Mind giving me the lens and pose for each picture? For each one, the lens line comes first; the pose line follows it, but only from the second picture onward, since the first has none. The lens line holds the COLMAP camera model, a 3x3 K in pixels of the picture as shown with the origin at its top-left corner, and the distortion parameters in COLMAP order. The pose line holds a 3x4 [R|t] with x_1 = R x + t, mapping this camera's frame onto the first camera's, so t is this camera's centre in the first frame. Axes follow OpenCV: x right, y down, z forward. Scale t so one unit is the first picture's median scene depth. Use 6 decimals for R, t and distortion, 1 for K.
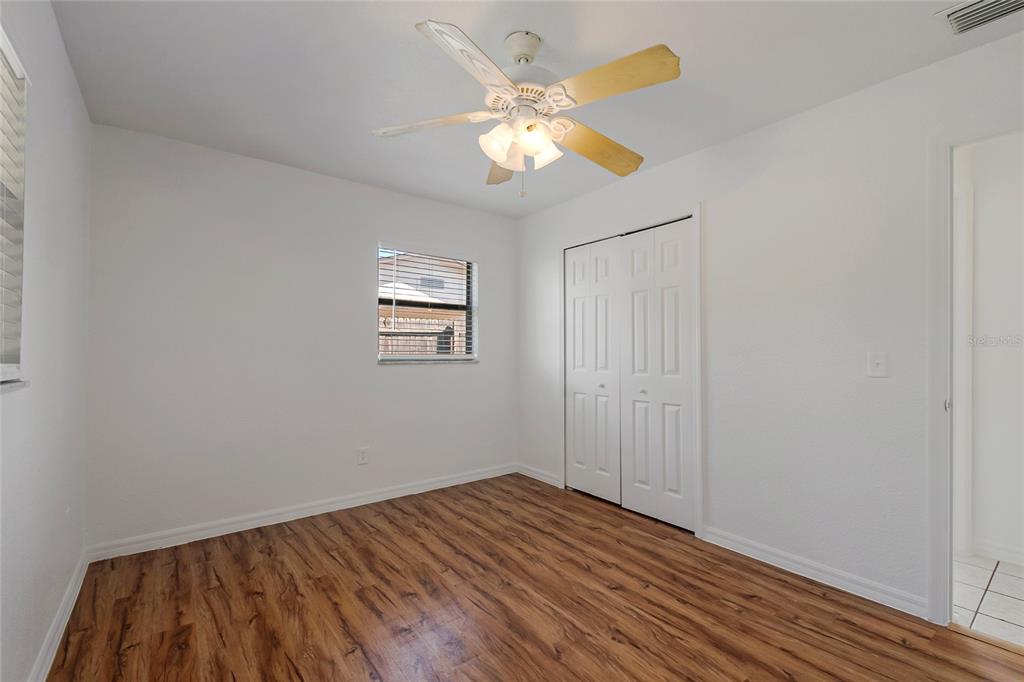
lens RADIAL K [[451.3, 0, 514.6], [0, 451.3, 354.1], [0, 0, 1]] dist [0.034785, -0.019728]
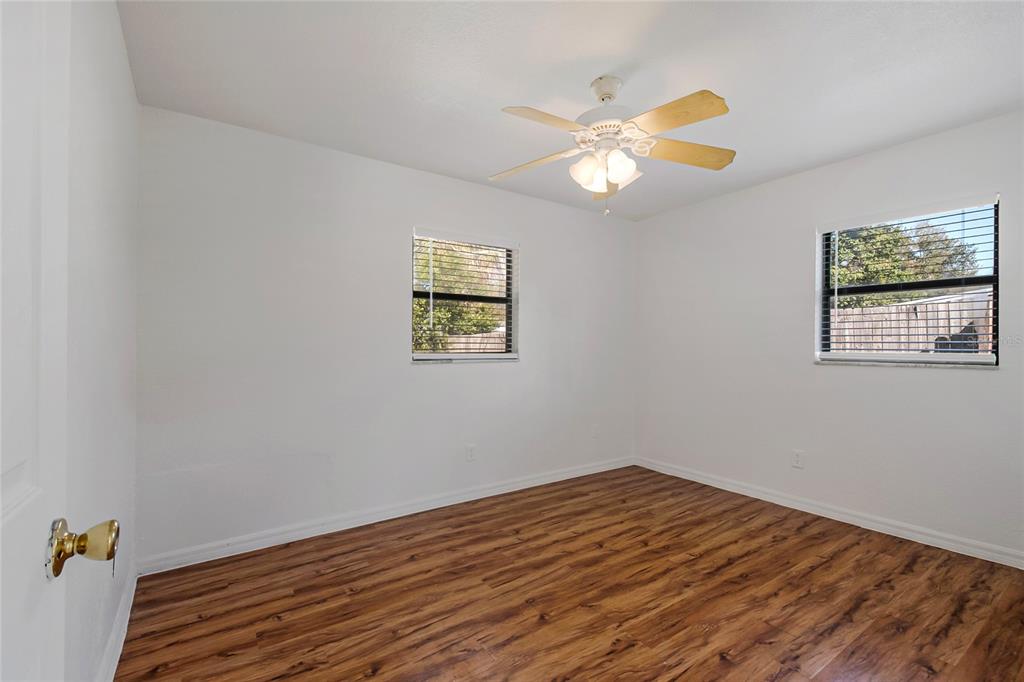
lens RADIAL K [[456.7, 0, 518.6], [0, 456.7, 347.6], [0, 0, 1]] dist [0.001558, -0.013221]
pose [[-0.040695, 0.004364, -0.999162, 0.870380], [-0.017485, 0.999834, 0.005079, -0.010109], [0.999019, 0.017677, -0.040612, 0.582720]]
